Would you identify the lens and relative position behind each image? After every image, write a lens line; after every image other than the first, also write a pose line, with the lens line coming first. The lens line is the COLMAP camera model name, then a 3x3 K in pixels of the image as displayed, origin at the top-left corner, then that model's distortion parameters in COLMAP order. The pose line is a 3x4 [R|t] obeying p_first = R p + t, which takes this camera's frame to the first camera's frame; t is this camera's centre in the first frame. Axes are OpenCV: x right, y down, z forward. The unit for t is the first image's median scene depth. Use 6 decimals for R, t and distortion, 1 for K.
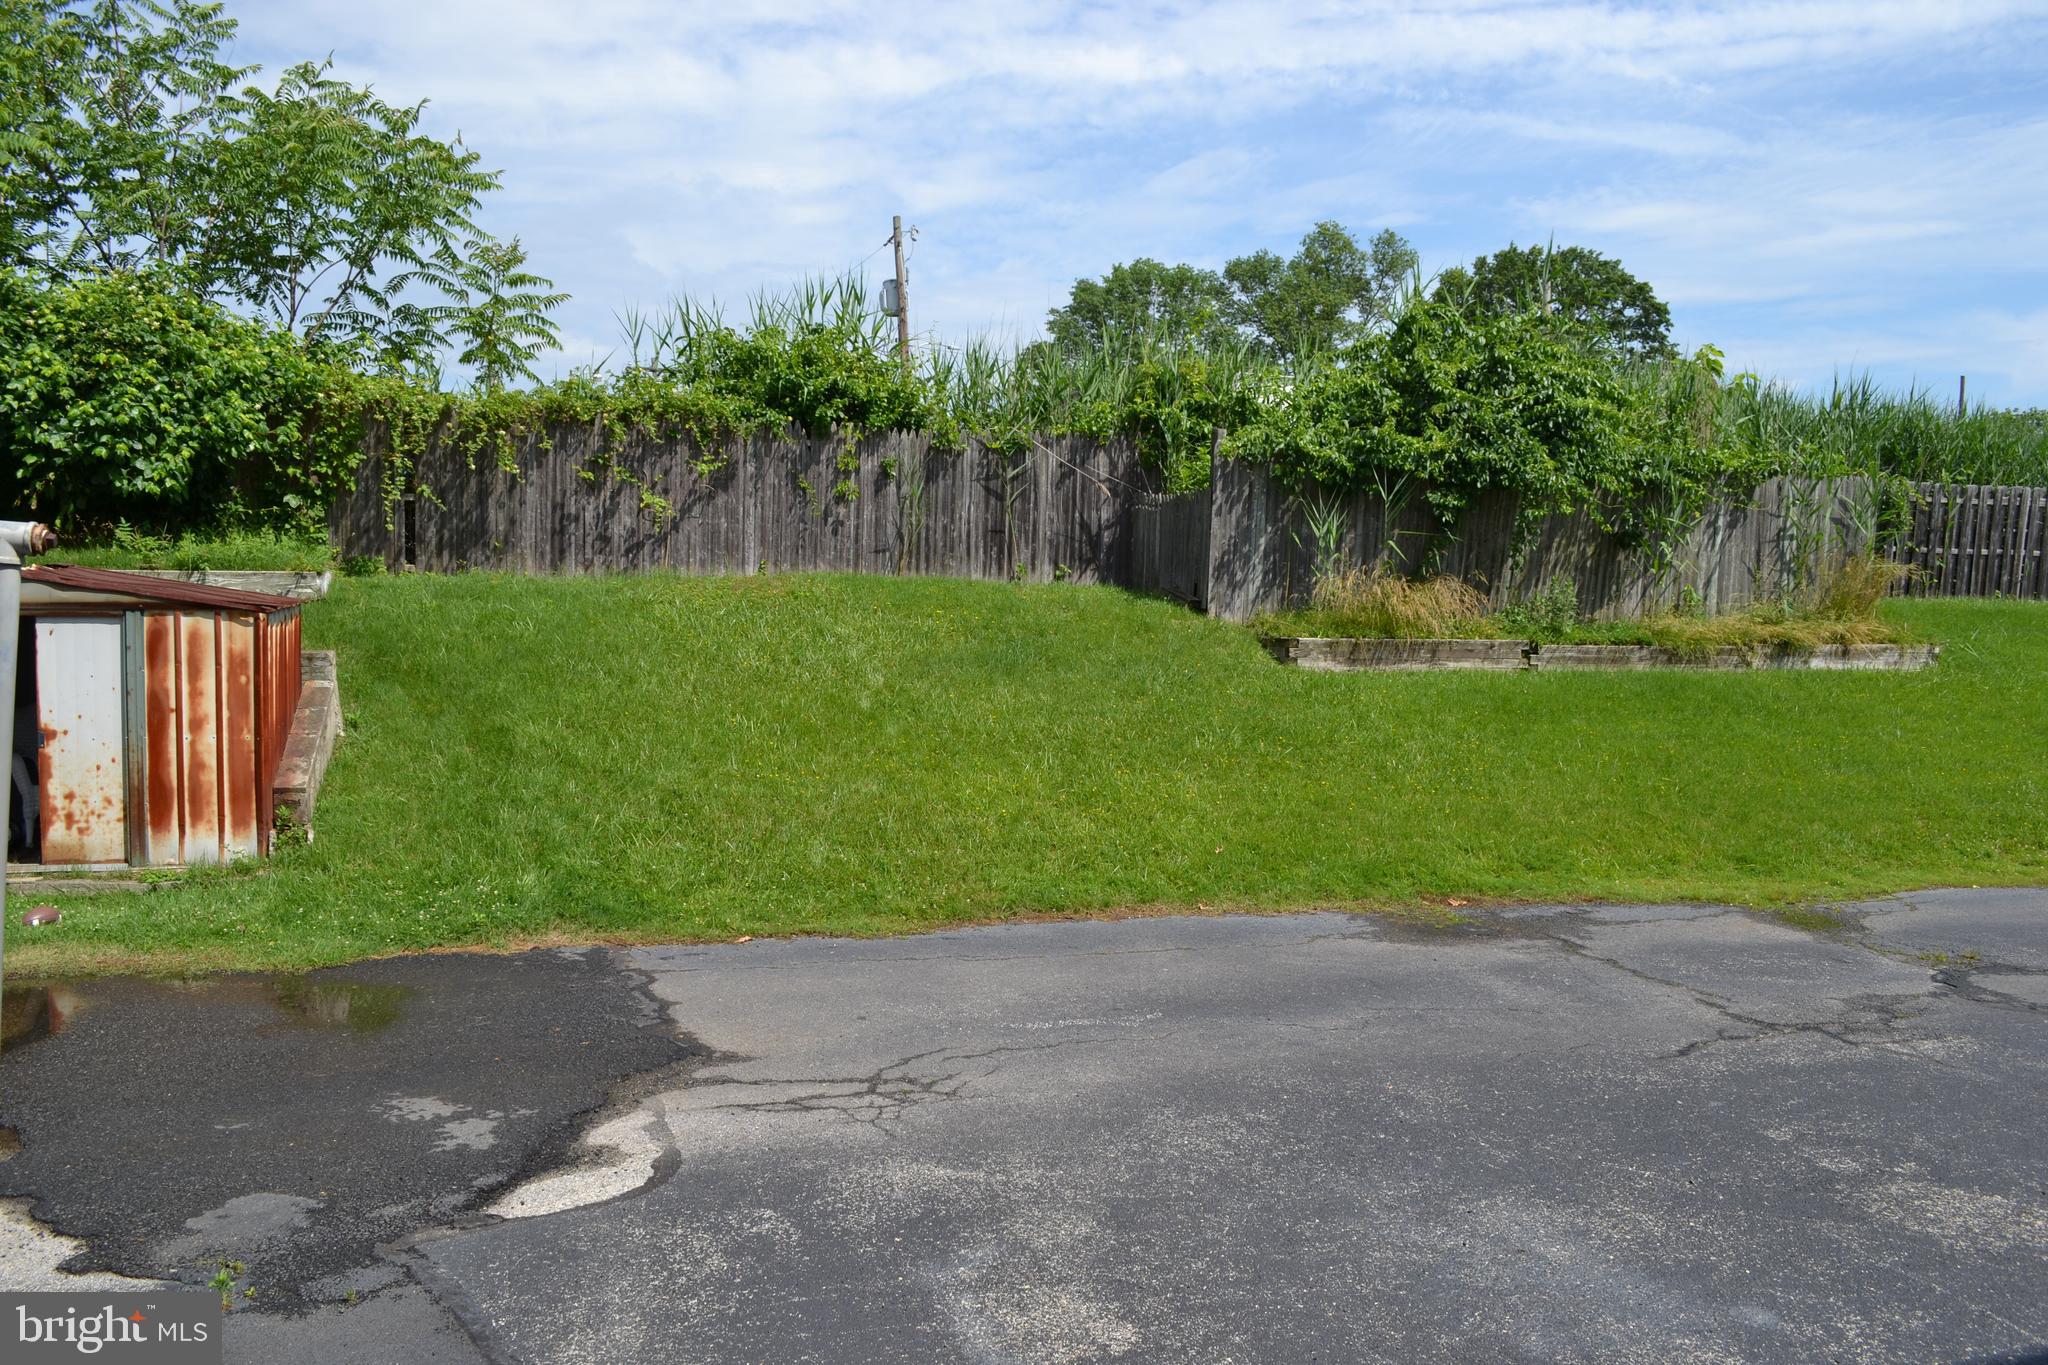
lens RADIAL K [[1638.7, 0, 1013.6], [0, 1638.7, 697.3], [0, 0, 1]] dist [-0.088031, 0.016483]
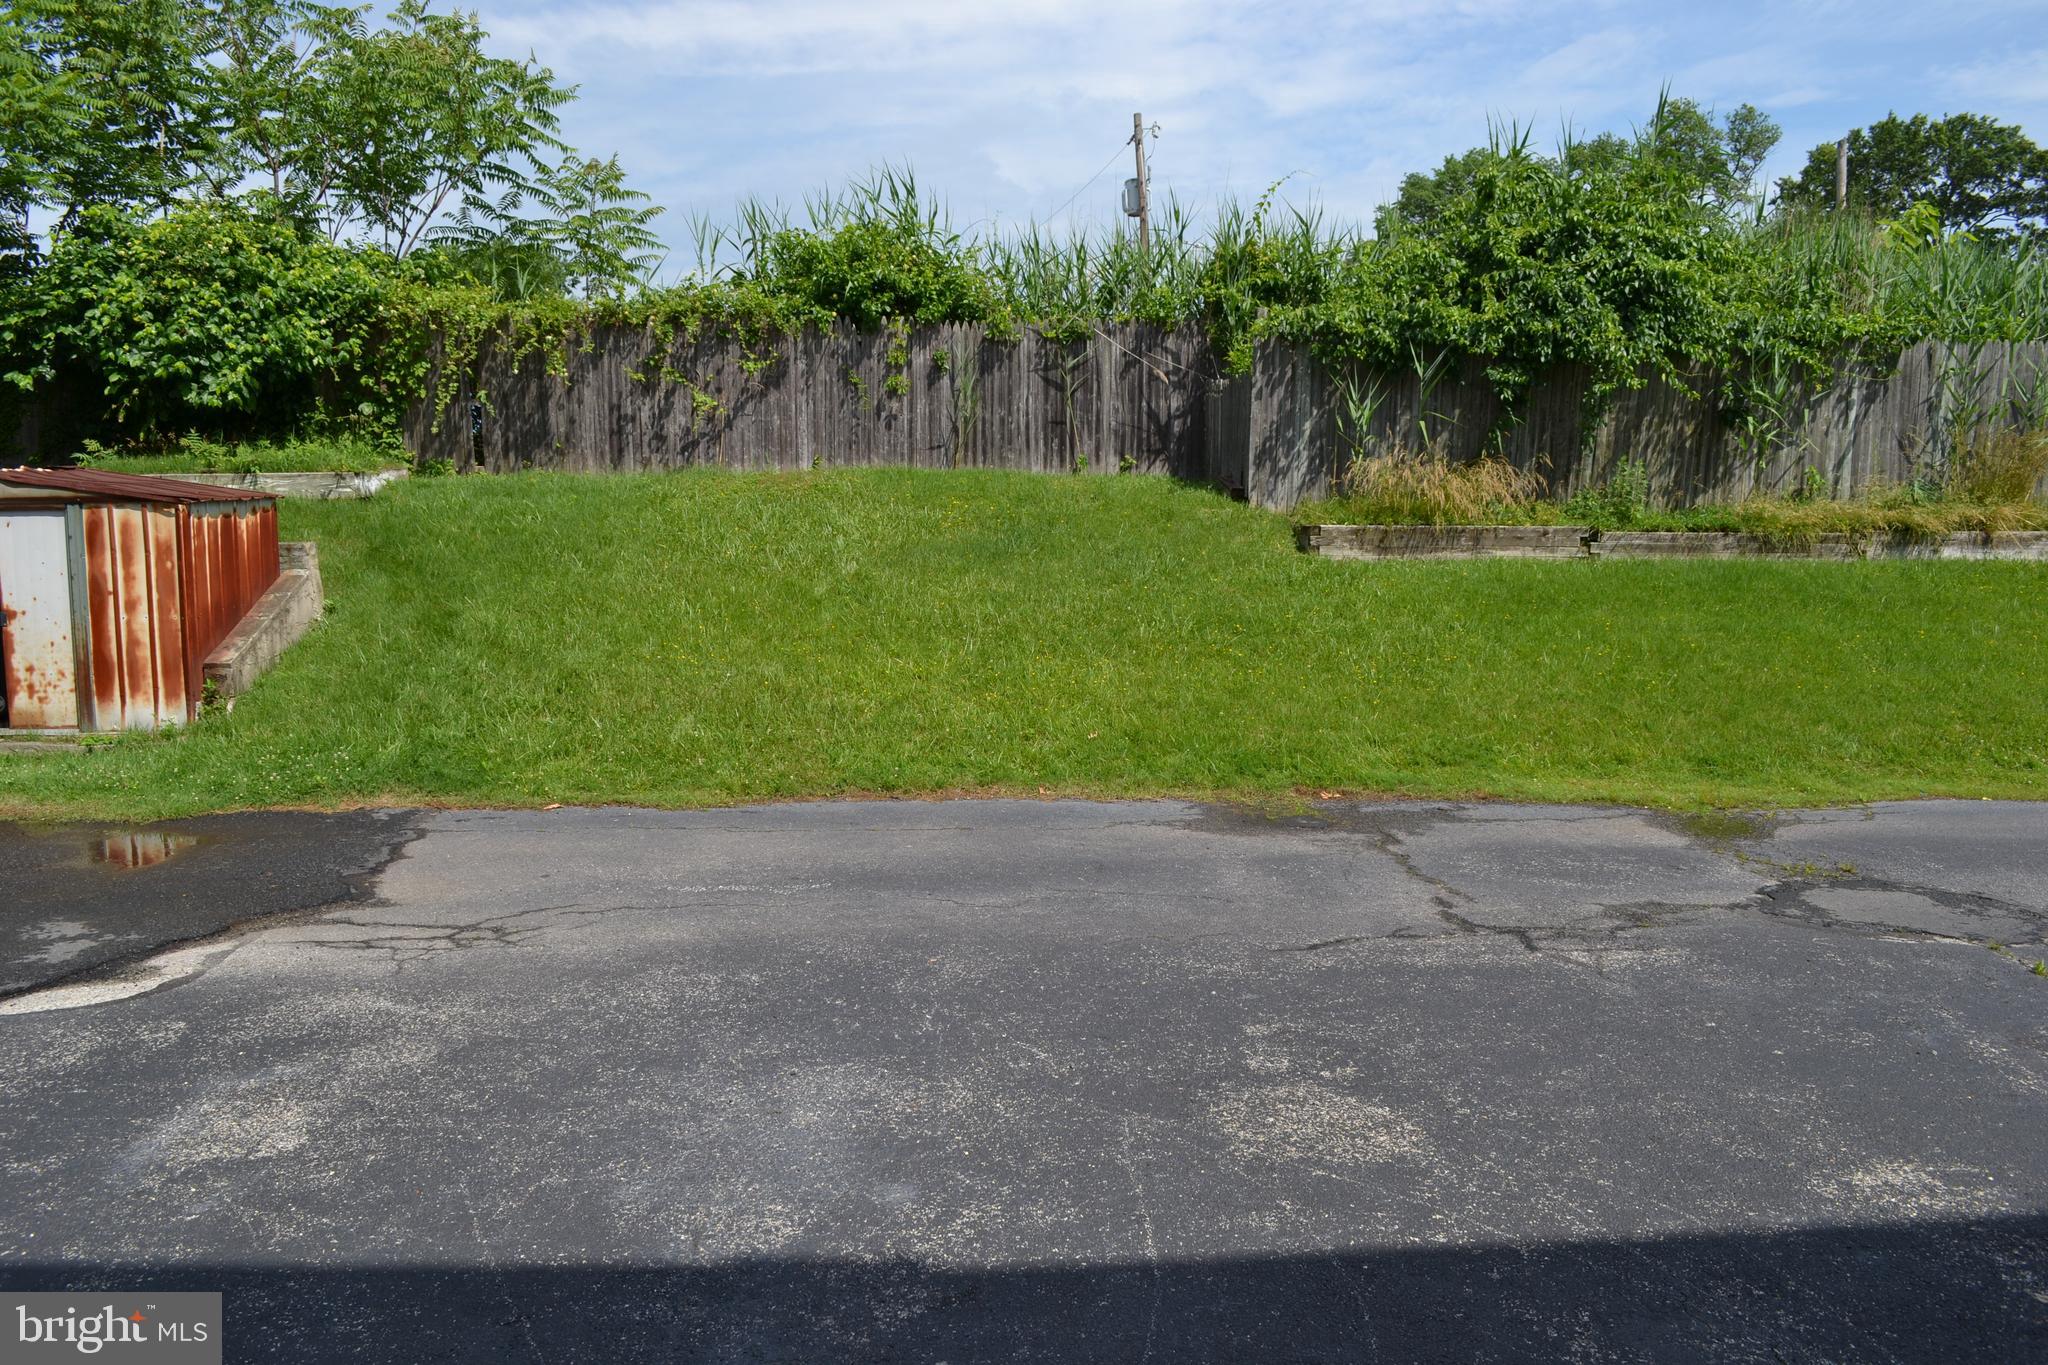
lens RADIAL K [[1638.7, 0, 1022.7], [0, 1638.7, 703.2], [0, 0, 1]] dist [-0.088031, 0.016483]
pose [[0.976034, 0.012361, -0.217265, 0.204315], [-0.000175, 0.998430, 0.056017, 0.013505], [0.217616, -0.054636, 0.974504, 0.028999]]
